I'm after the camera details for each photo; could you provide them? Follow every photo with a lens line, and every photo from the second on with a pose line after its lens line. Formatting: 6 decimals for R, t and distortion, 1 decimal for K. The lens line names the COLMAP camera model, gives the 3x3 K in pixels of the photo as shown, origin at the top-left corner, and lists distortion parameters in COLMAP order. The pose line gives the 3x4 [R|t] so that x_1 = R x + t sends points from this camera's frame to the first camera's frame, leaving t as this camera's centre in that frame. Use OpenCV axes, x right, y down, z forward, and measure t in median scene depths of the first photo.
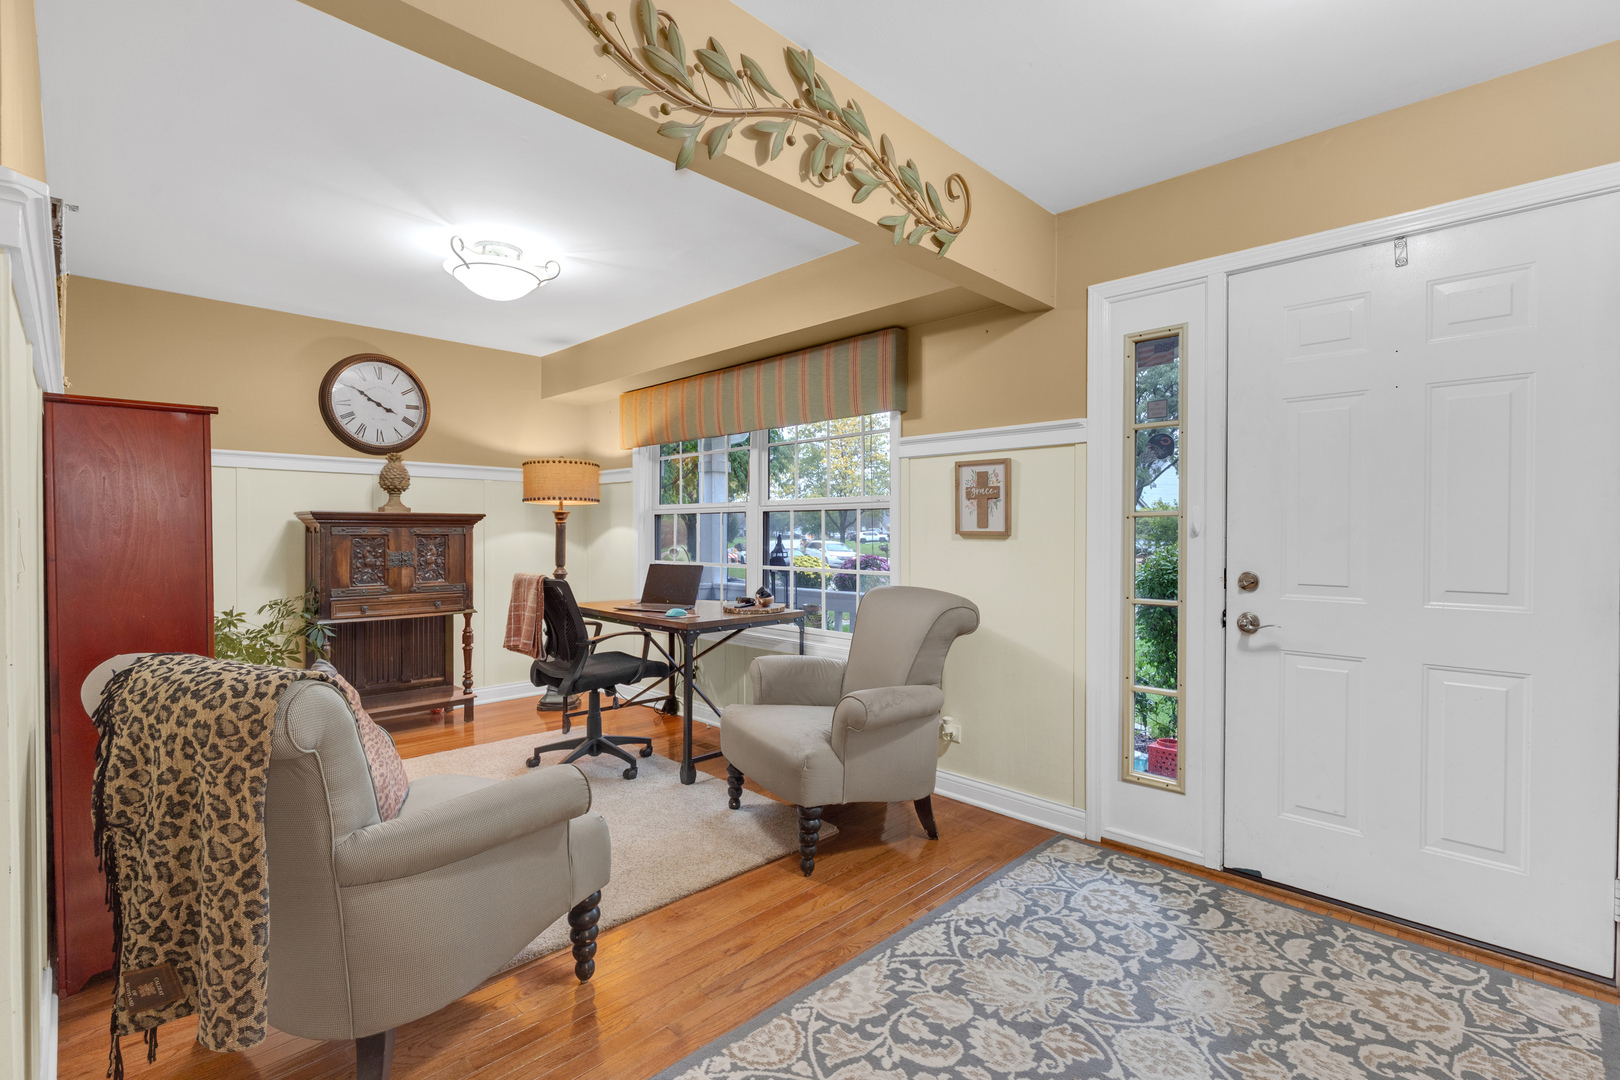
lens RADIAL K [[728.0, 0, 801.4], [0, 728.0, 541.3], [0, 0, 1]] dist [-0.002657, -0.000491]
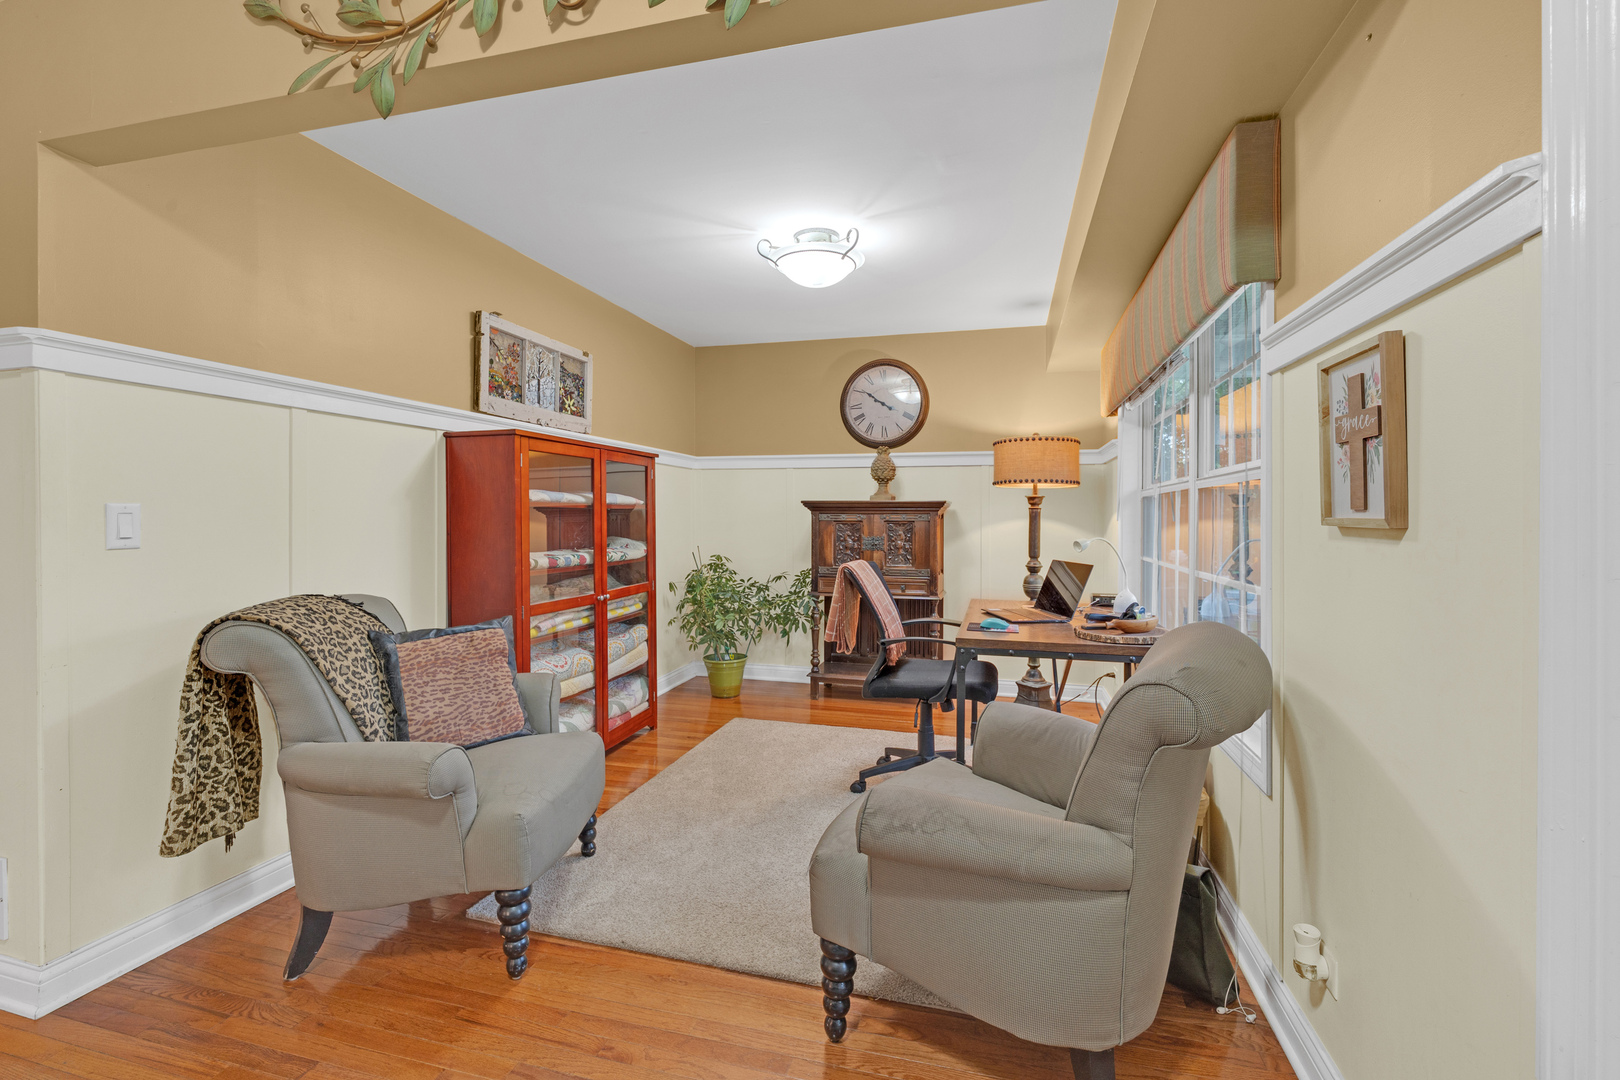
lens RADIAL K [[713.4, 0, 812.2], [0, 713.4, 533.1], [0, 0, 1]] dist [-0.000519, -0.000321]
pose [[0.498003, 0.019091, -0.866965, 0.445102], [-0.014532, 0.999801, 0.013668, -0.005500], [0.867054, 0.005792, 0.498181, 0.515622]]
